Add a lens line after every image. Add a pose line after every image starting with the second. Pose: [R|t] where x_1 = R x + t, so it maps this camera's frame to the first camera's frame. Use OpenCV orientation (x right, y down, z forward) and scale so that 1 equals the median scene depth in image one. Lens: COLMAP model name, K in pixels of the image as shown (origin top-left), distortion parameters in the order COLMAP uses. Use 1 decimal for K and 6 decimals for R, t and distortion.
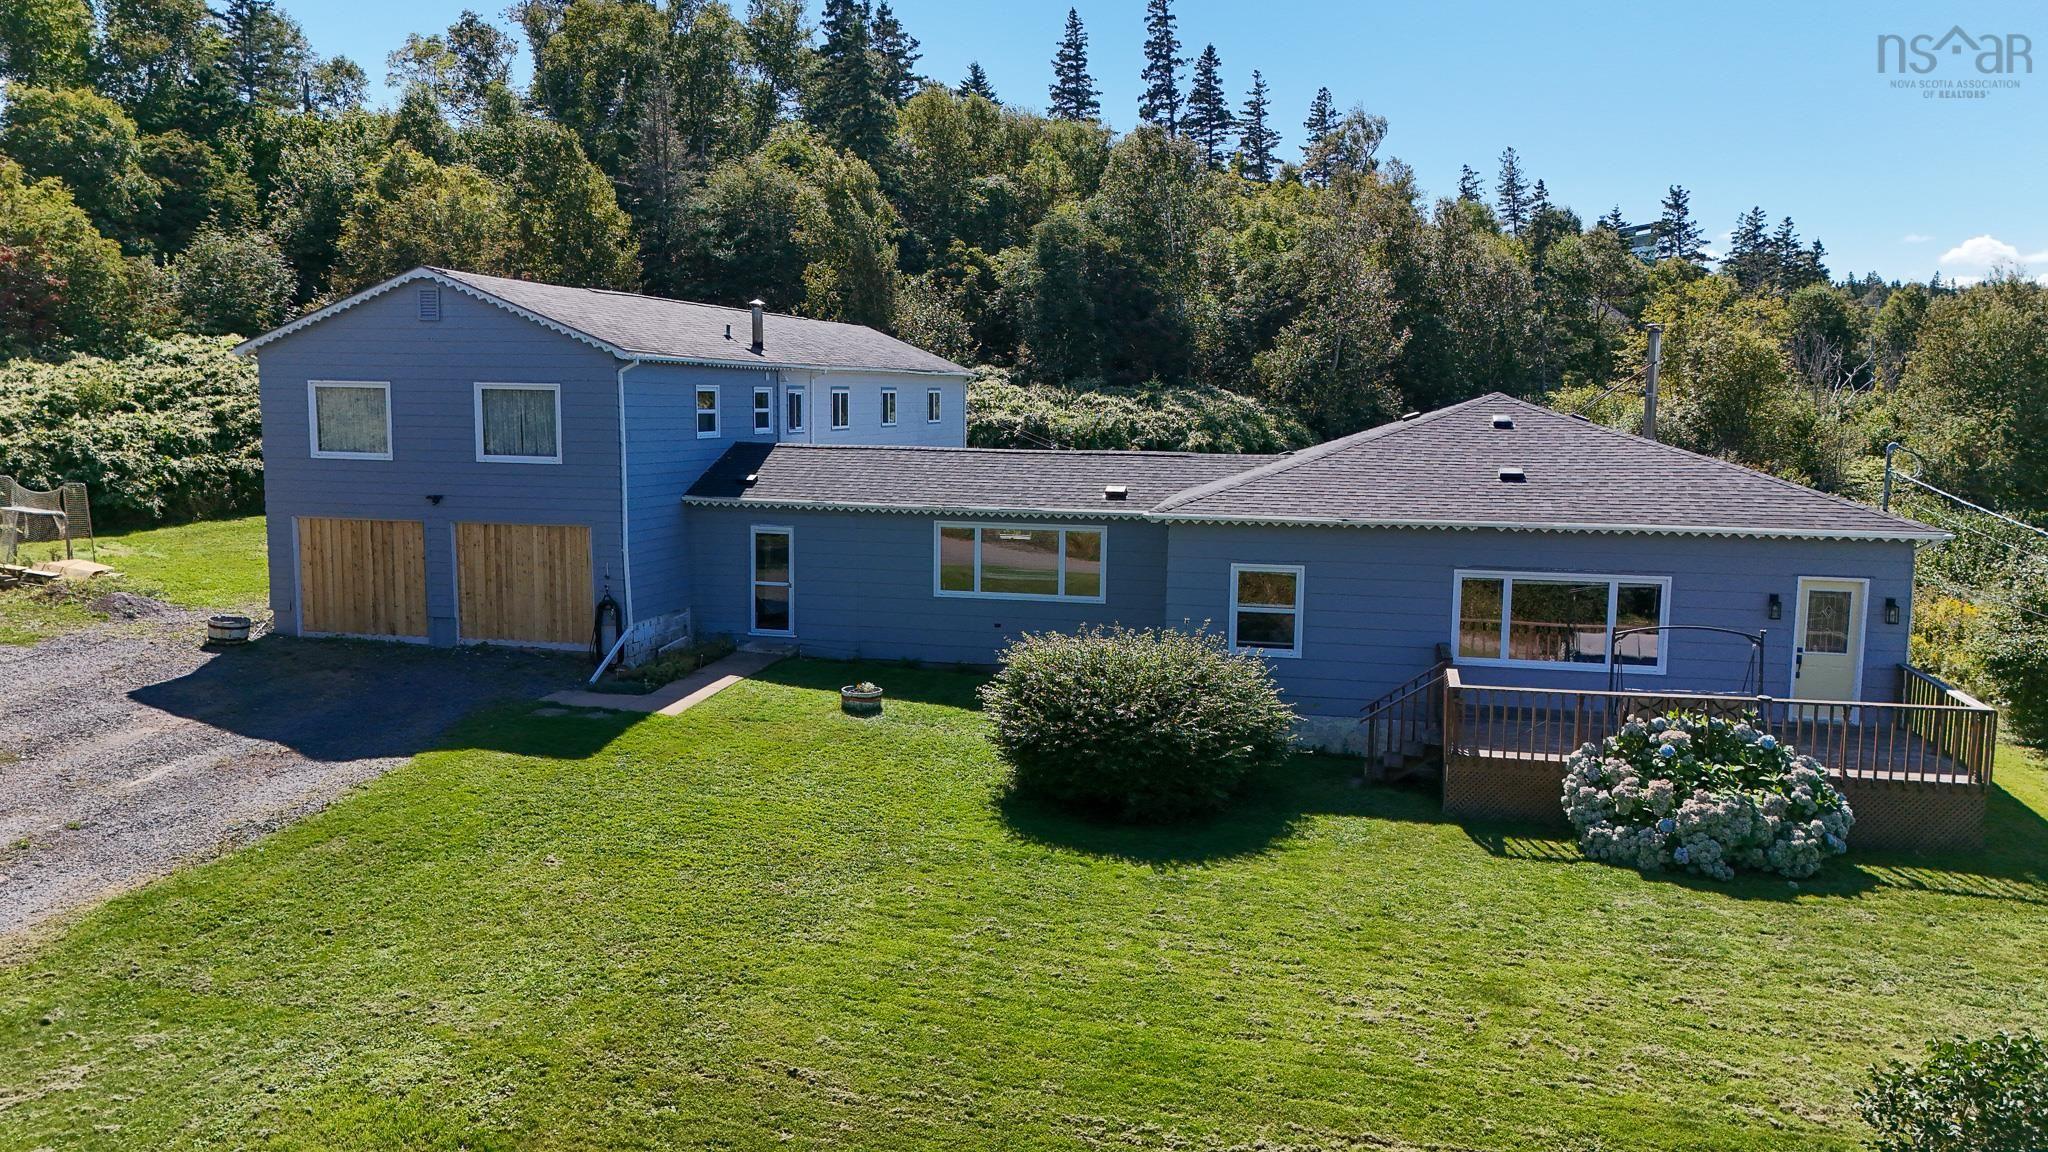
lens RADIAL K [[1508.8, 0, 1021.9], [0, 1508.8, 571.4], [0, 0, 1]] dist [0.082764, -0.084076]
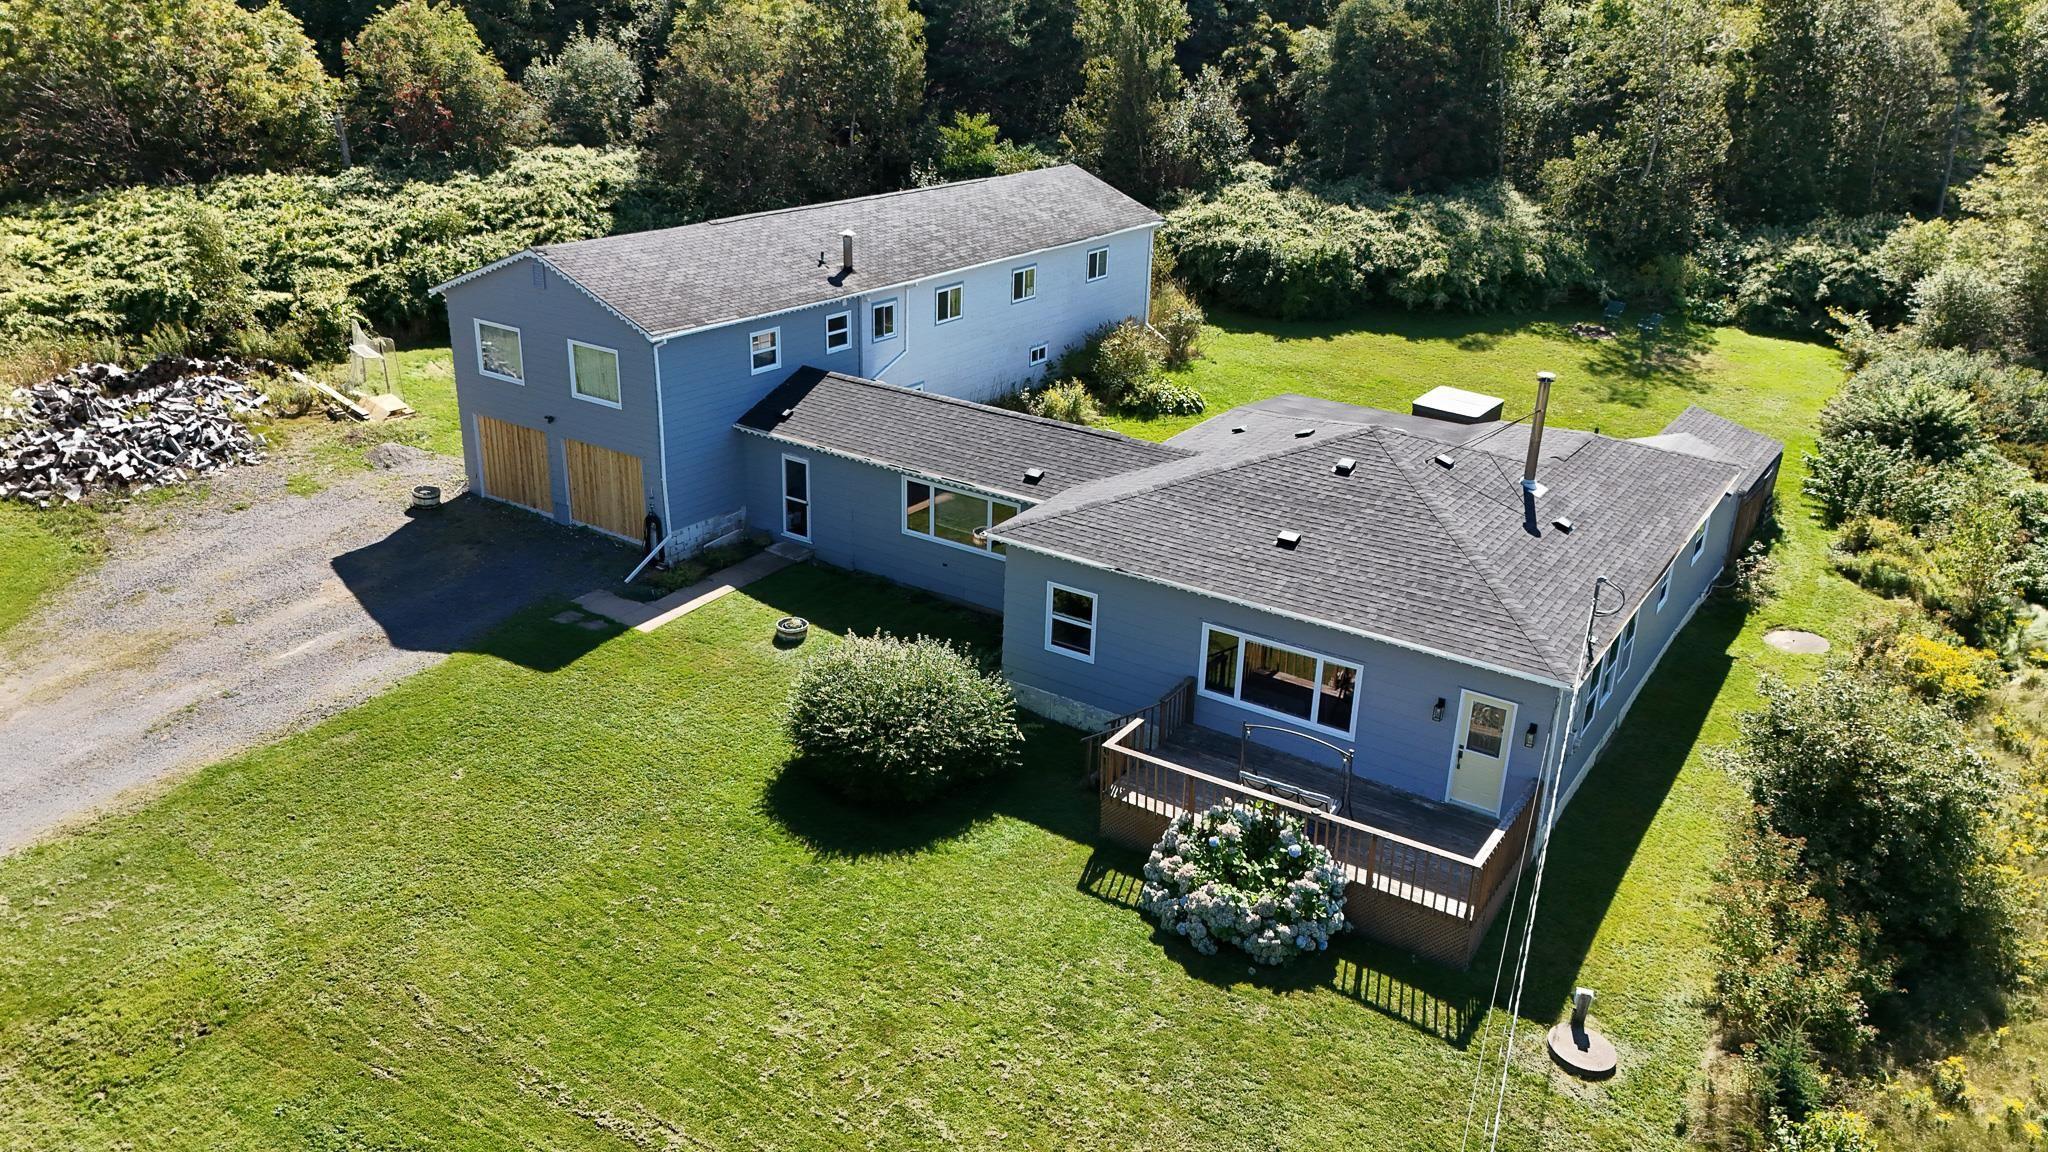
lens RADIAL K [[1508.8, 0, 1019.7], [0, 1508.8, 574.4], [0, 0, 1]] dist [0.082764, -0.084076]
pose [[0.933690, 0.149598, -0.325335, 0.450659], [-0.061917, 0.962313, 0.264802, -0.291265], [0.352688, -0.227099, 0.907765, -0.101909]]
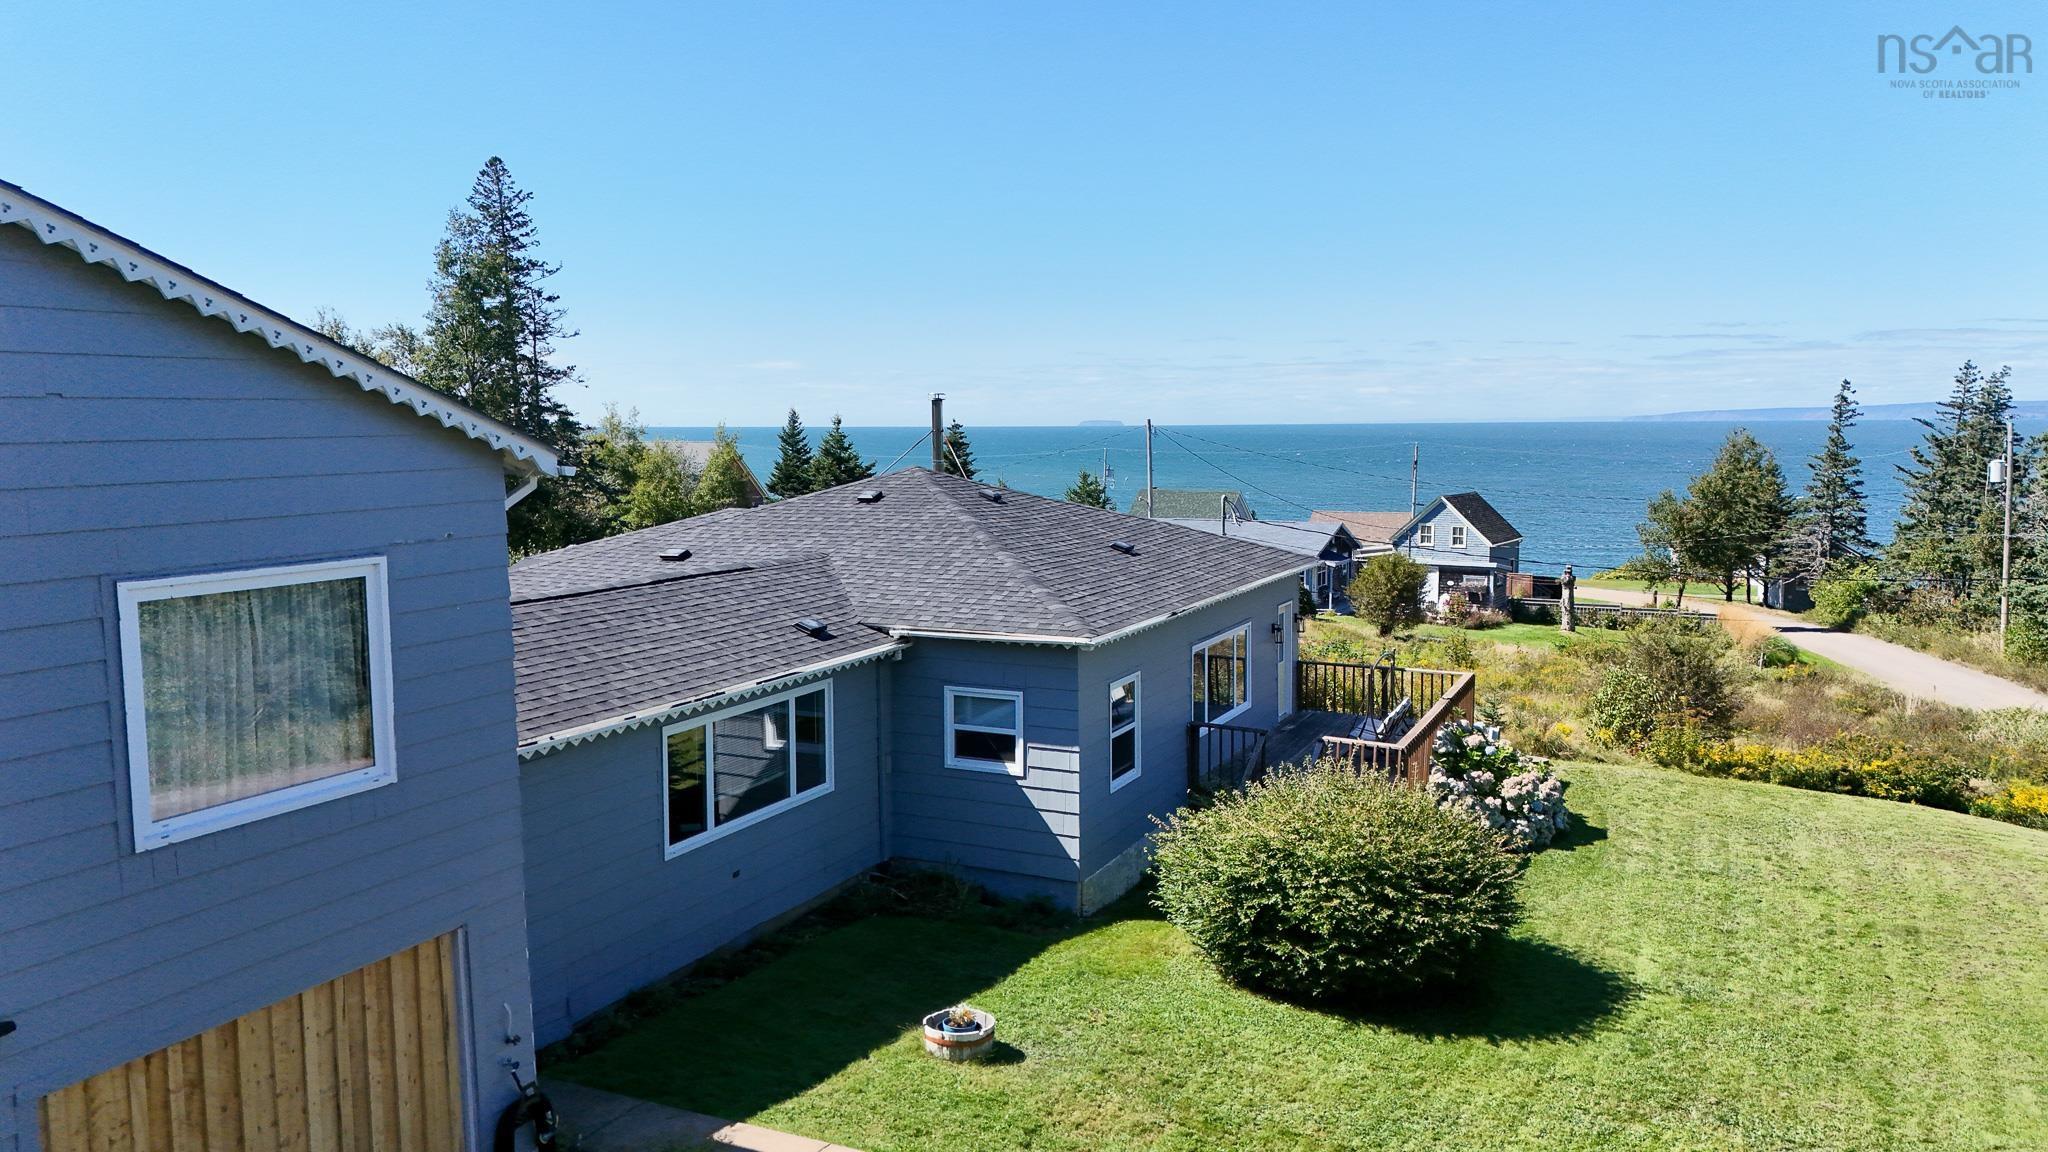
lens RADIAL K [[1508.8, 0, 1028.6], [0, 1508.8, 573.8], [0, 0, 1]] dist [0.082764, -0.084076]
pose [[0.216195, -0.112208, 0.969881, -0.582764], [0.125661, 0.988310, 0.086329, -0.124524], [-0.968230, 0.103212, 0.227767, 0.743115]]
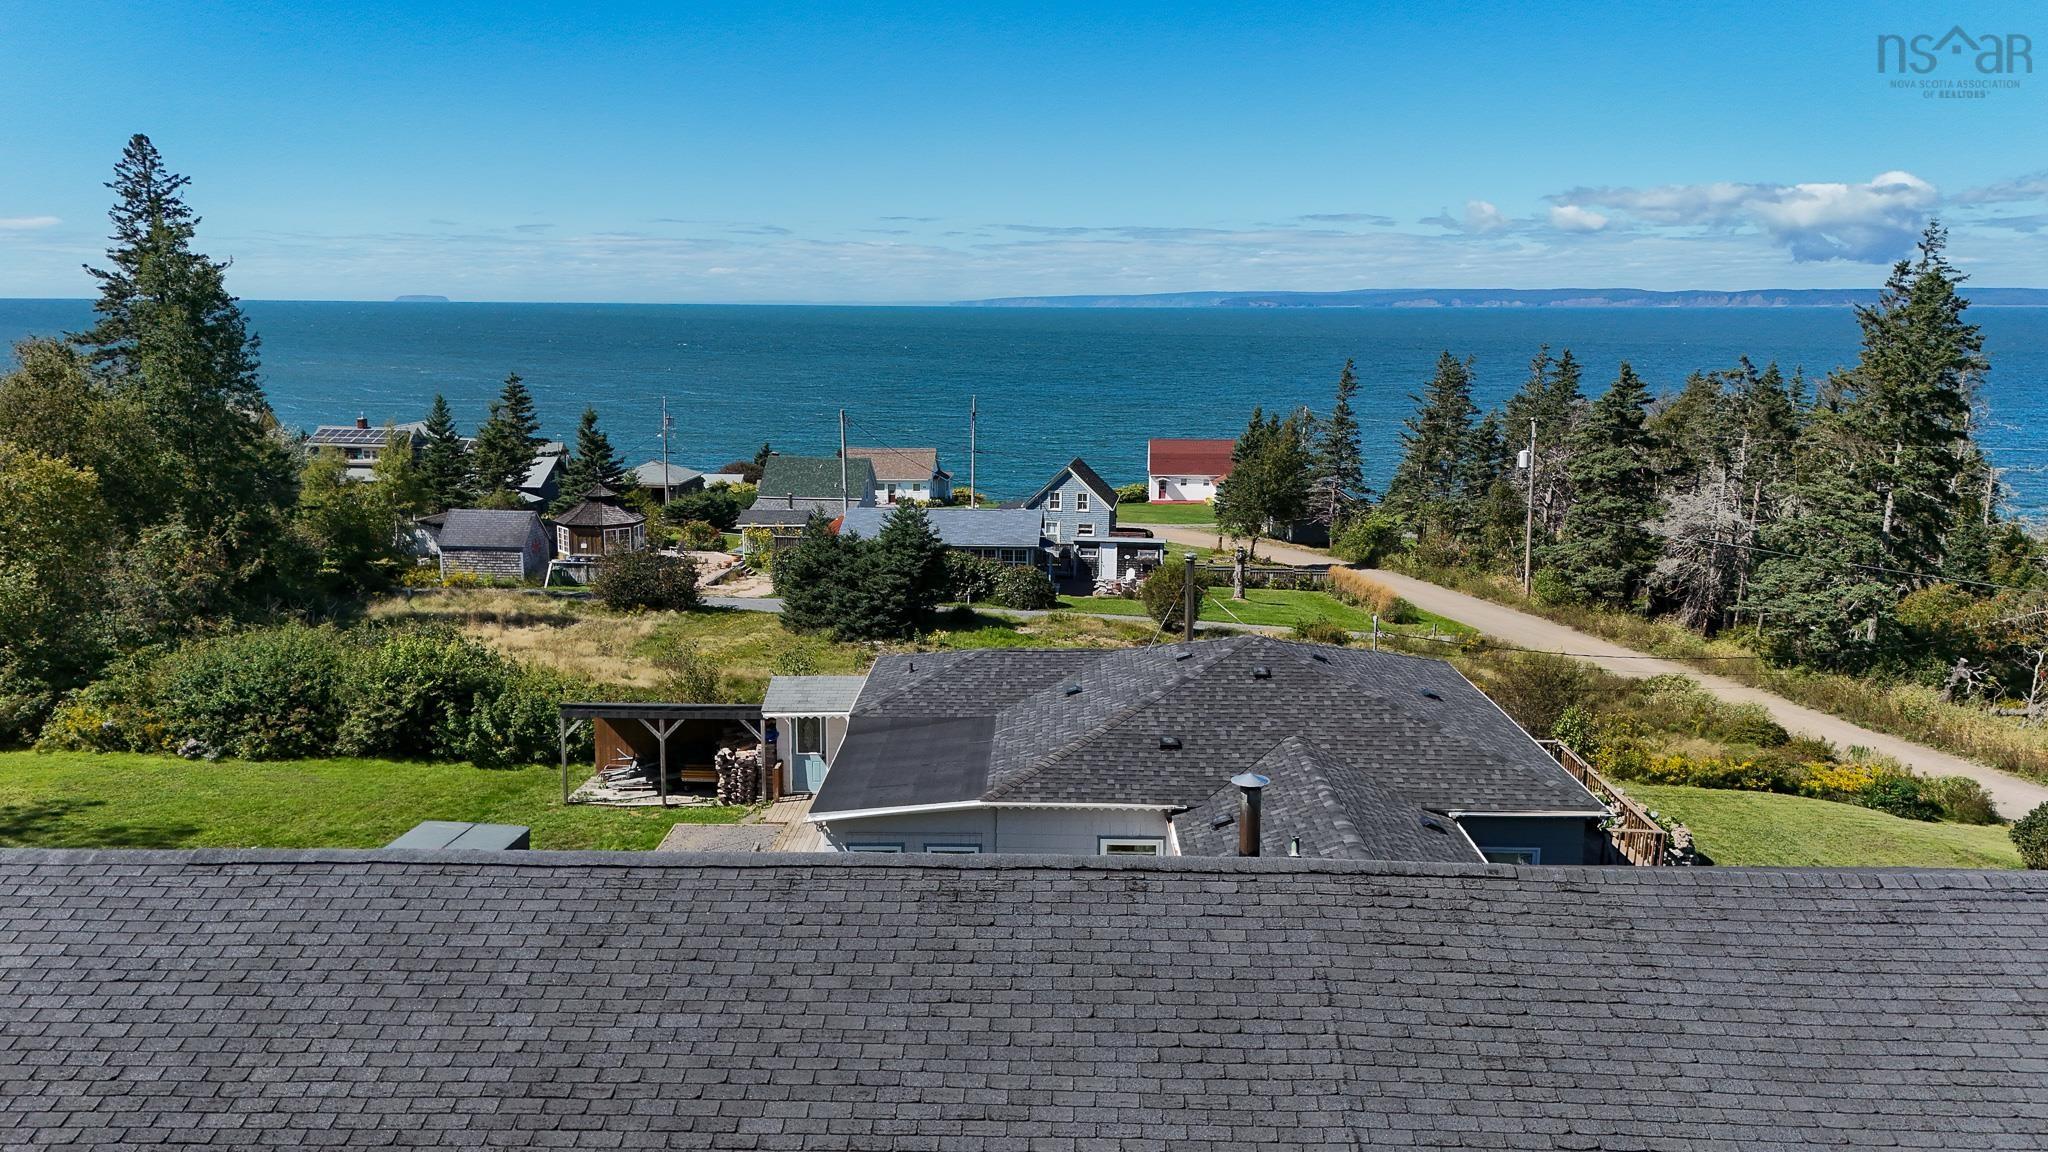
lens RADIAL K [[1508.8, 0, 1033.4], [0, 1508.8, 584.2], [0, 0, 1]] dist [0.082764, -0.084076]
pose [[-0.205702, -0.193930, 0.959207, -0.770370], [0.111585, 0.969128, 0.219865, -0.435642], [-0.972232, 0.152260, -0.177712, 1.387246]]
